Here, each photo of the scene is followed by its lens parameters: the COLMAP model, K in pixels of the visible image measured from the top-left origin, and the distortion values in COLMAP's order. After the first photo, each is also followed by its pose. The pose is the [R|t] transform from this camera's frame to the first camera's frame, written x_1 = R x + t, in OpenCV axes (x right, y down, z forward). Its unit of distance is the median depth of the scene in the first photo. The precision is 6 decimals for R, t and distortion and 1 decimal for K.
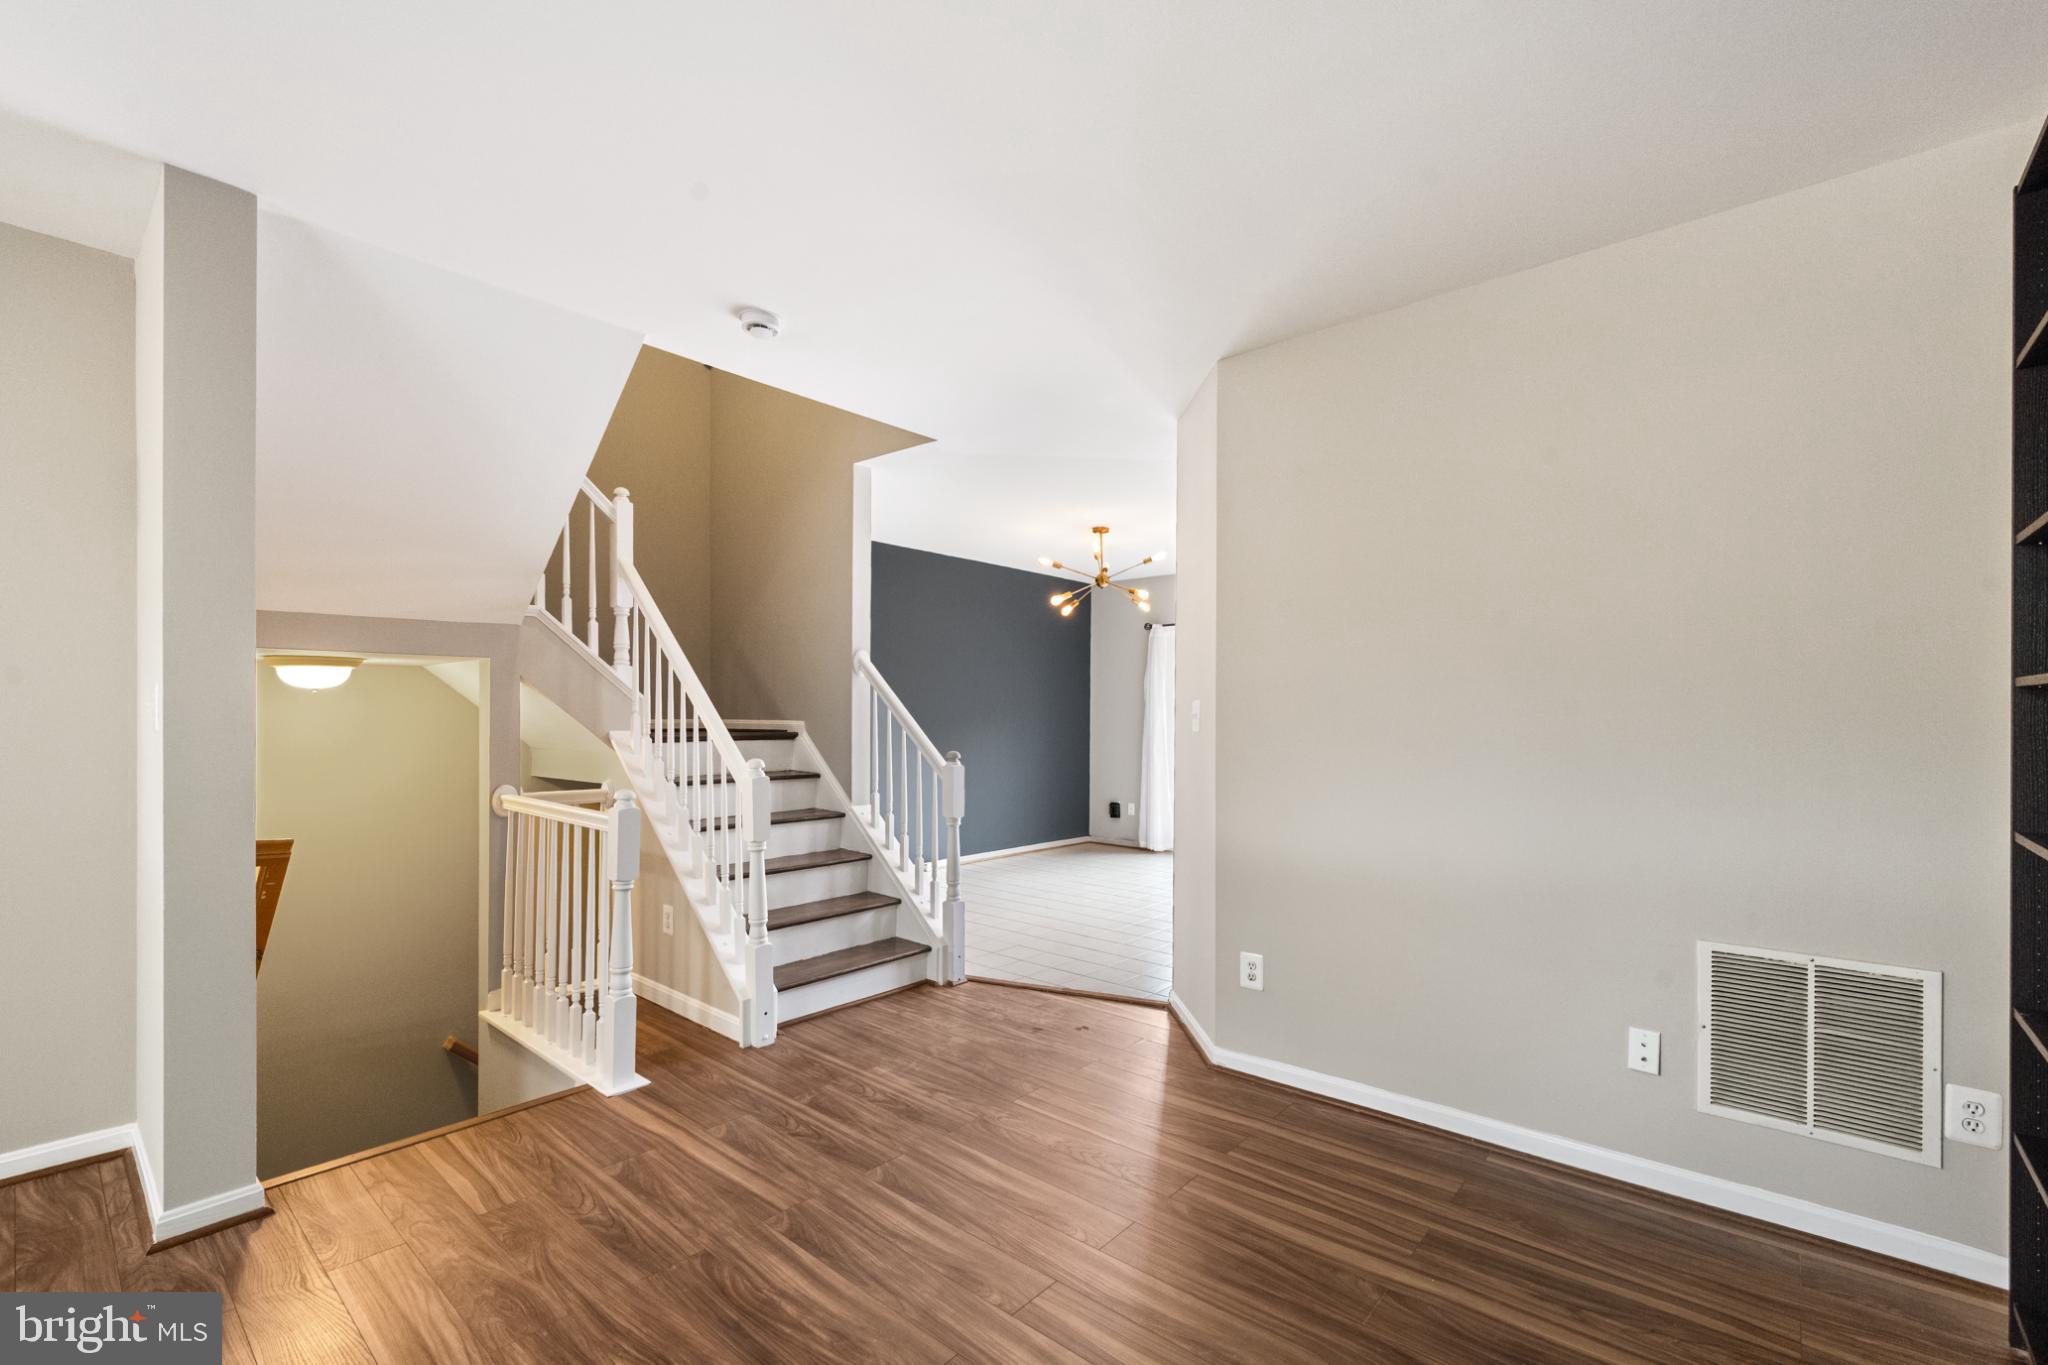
lens RADIAL K [[888.4, 0, 1062.1], [0, 888.4, 725.2], [0, 0, 1]] dist [0.002314, -0.000913]
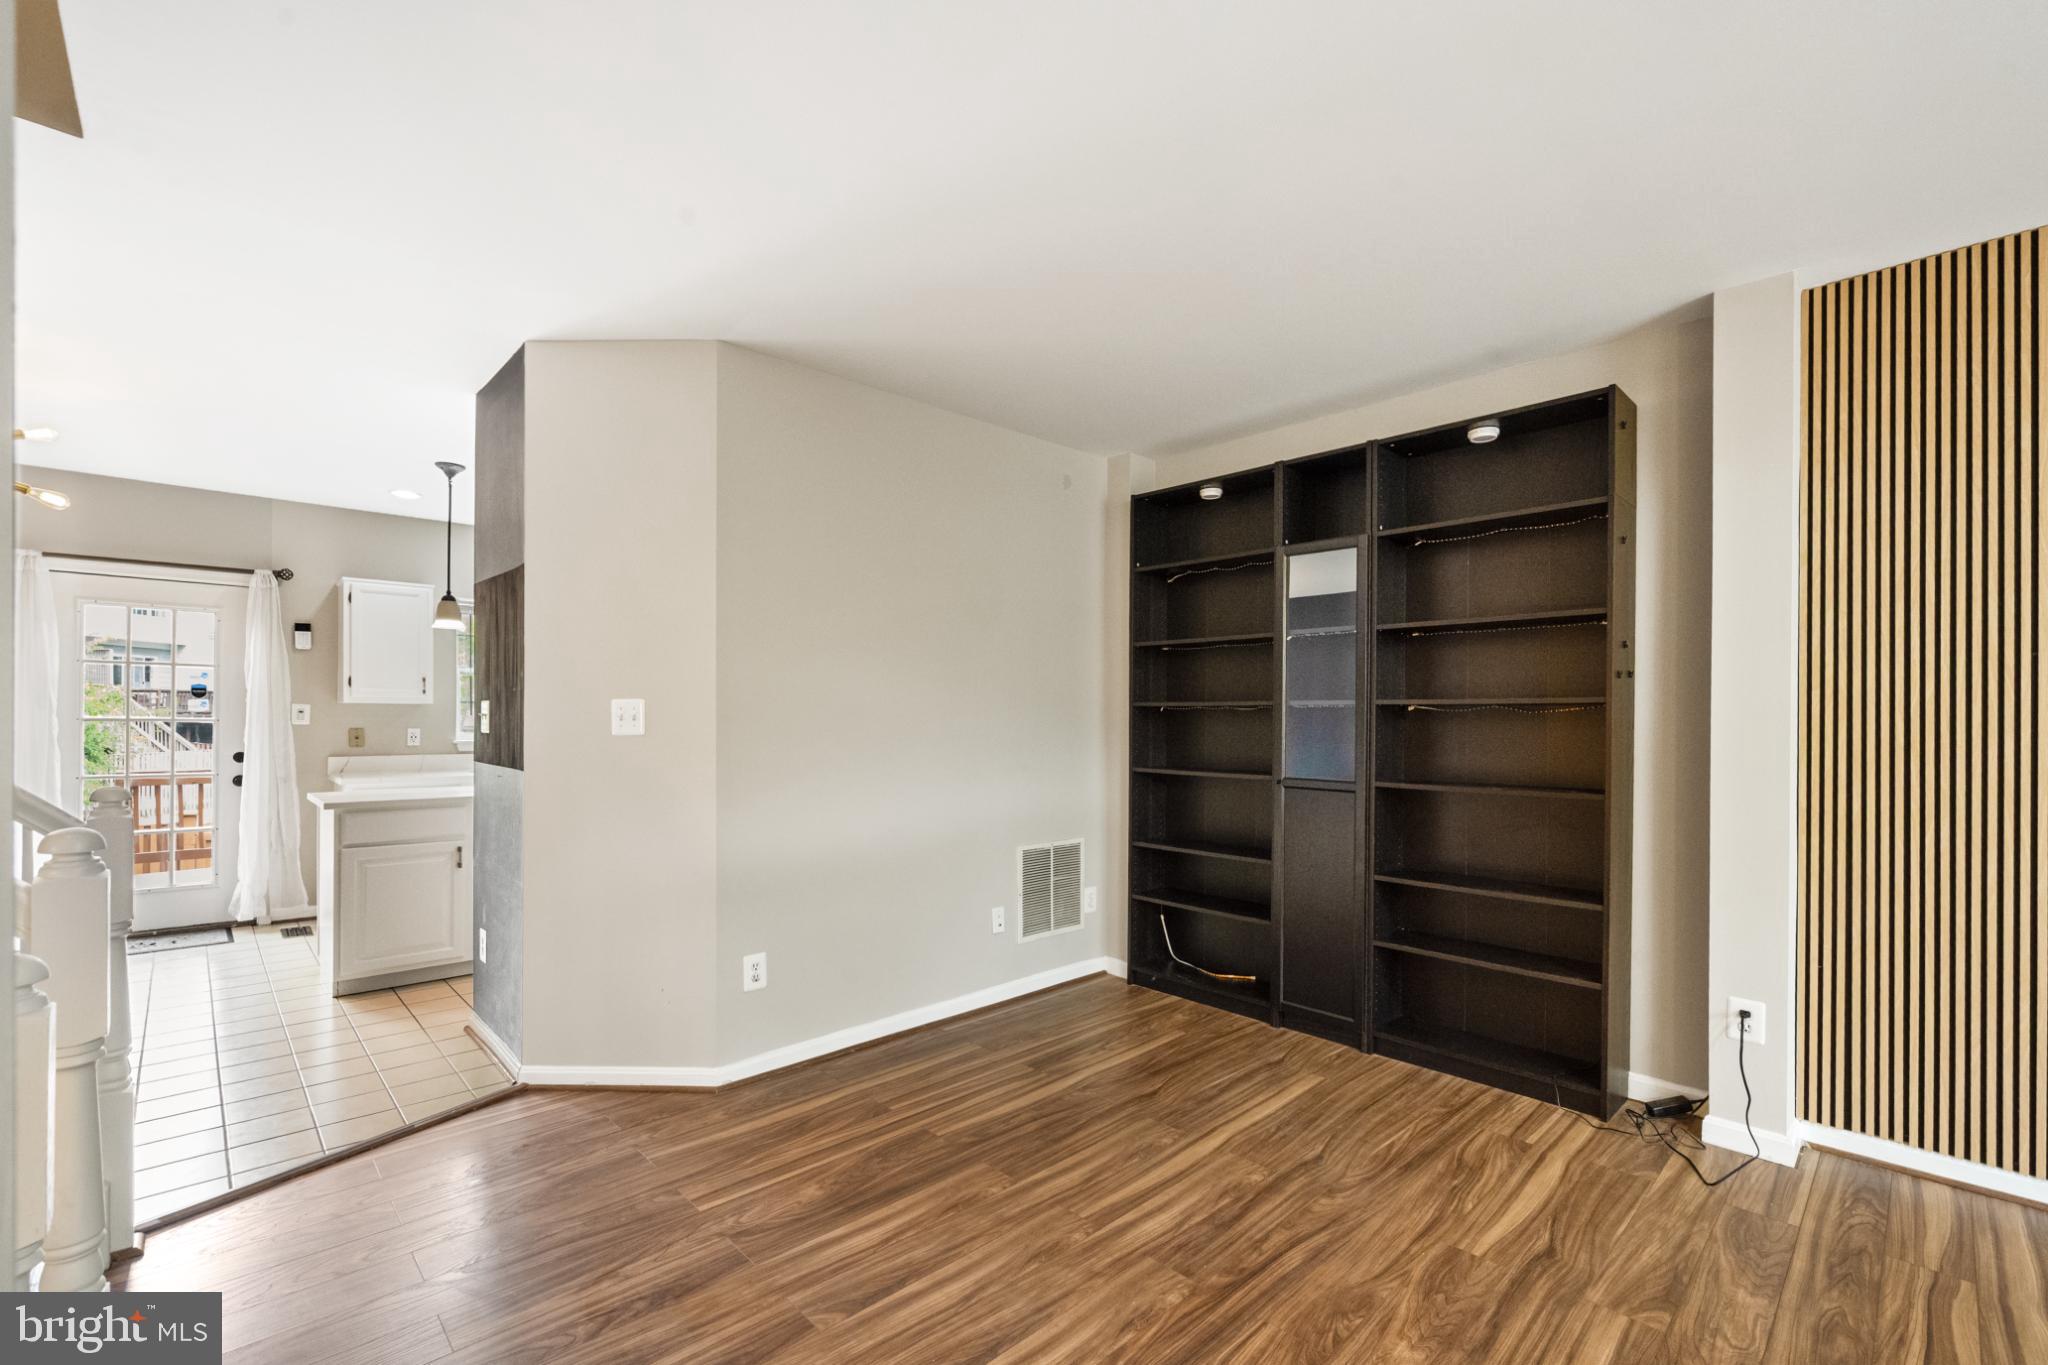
lens RADIAL K [[888.4, 0, 1010.0], [0, 888.4, 713.7], [0, 0, 1]] dist [0.002314, -0.000913]
pose [[0.119916, -0.001013, 0.992784, -0.916476], [0.006178, 0.999981, 0.000274, -0.019812], [-0.992765, 0.006101, 0.119920, 0.713317]]
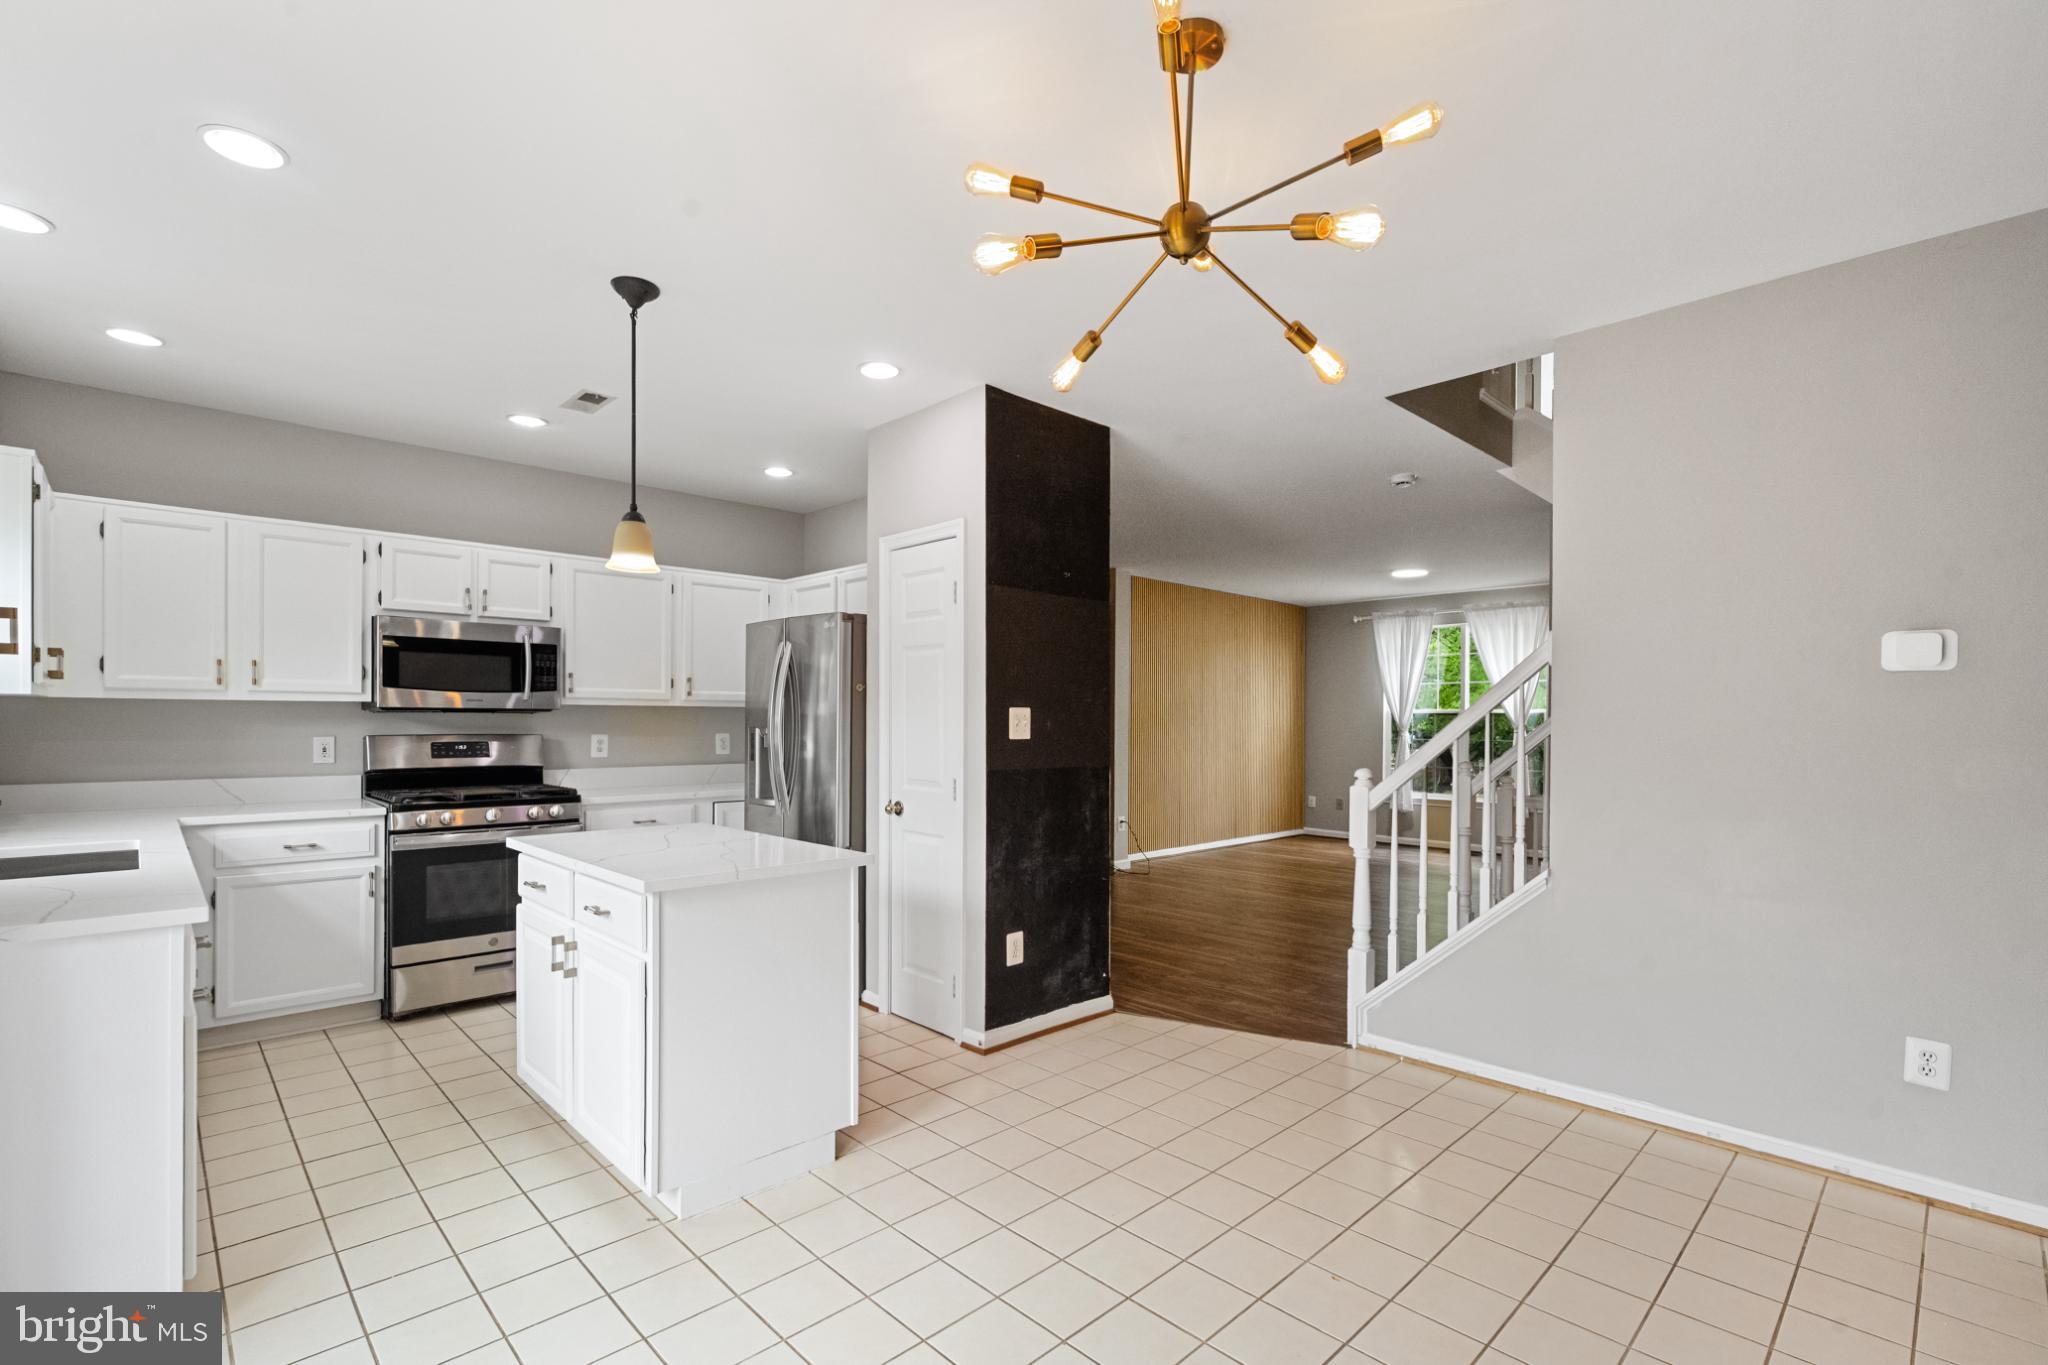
lens RADIAL K [[929.6, 0, 1047.1], [0, 929.6, 728.3], [0, 0, 1]] dist [-0.004236, 0.000069]
pose [[-0.994704, -0.009806, 0.102309, 0.129471], [-0.007689, 0.999748, 0.021067, -0.038565], [-0.102490, 0.020169, -0.994530, 3.050934]]
